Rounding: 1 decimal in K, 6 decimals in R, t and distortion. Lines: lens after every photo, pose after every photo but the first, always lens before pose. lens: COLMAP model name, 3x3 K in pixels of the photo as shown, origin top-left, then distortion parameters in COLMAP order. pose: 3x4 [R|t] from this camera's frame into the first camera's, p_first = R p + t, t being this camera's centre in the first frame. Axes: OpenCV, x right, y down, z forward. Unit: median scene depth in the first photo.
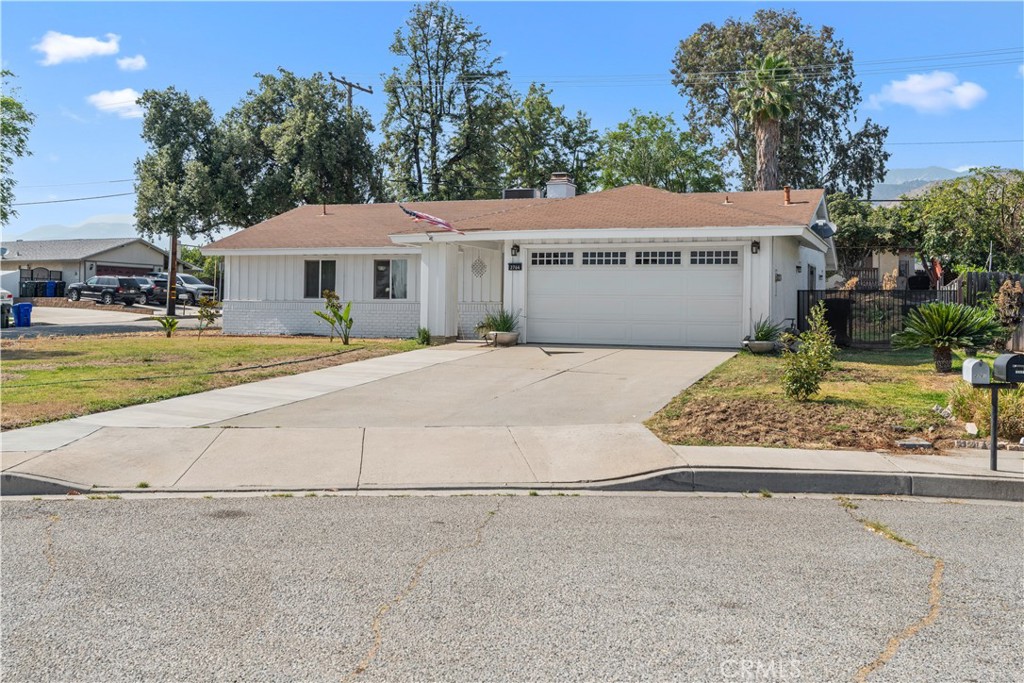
lens RADIAL K [[1053.7, 0, 466.0], [0, 1053.7, 318.5], [0, 0, 1]] dist [0.010109, 0.000000]
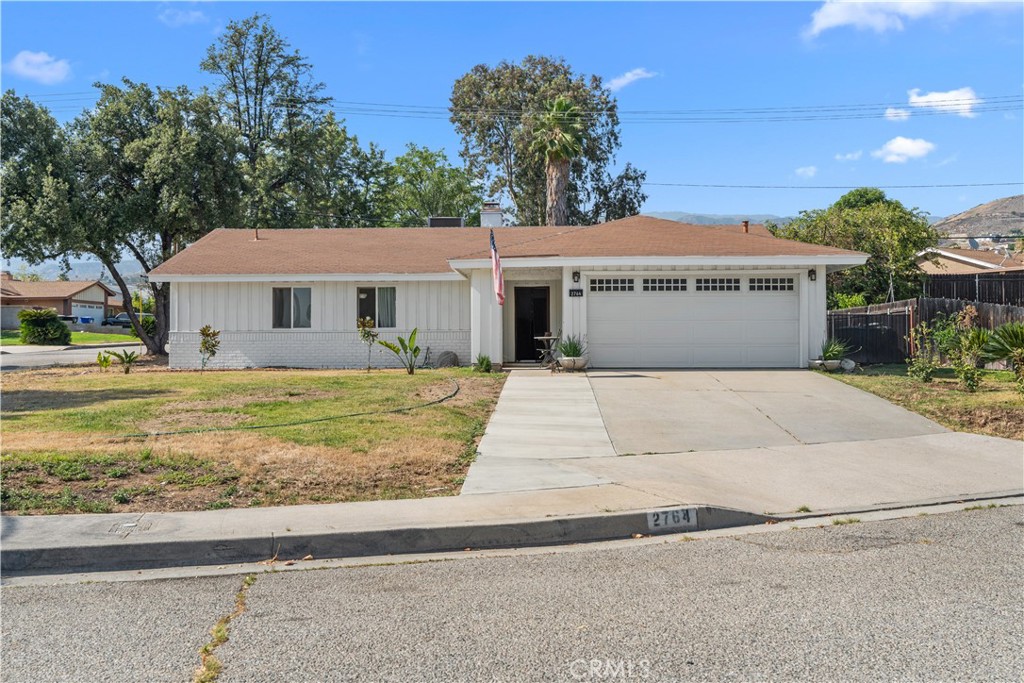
lens RADIAL K [[1053.7, 0, 482.8], [0, 1053.7, 337.6], [0, 0, 1]] dist [0.010109, 0.000000]
pose [[0.940745, -0.012462, 0.338885, -0.294321], [0.017456, 0.999779, -0.011692, 0.002836], [-0.338664, 0.016914, 0.940755, 0.065206]]
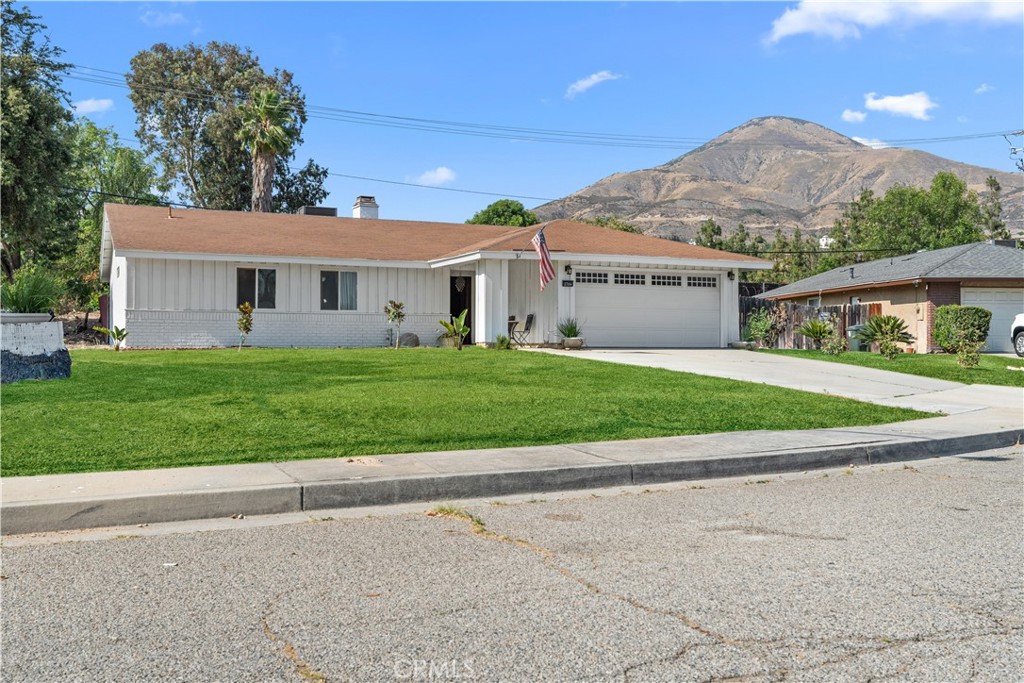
lens RADIAL K [[1053.7, 0, 507.3], [0, 1053.7, 340.1], [0, 0, 1]] dist [0.010109, 0.000000]
pose [[0.678155, -0.006421, 0.734891, -0.678919], [0.008816, 0.999961, 0.000602, 0.010470], [-0.734866, 0.006070, 0.678185, 0.189591]]
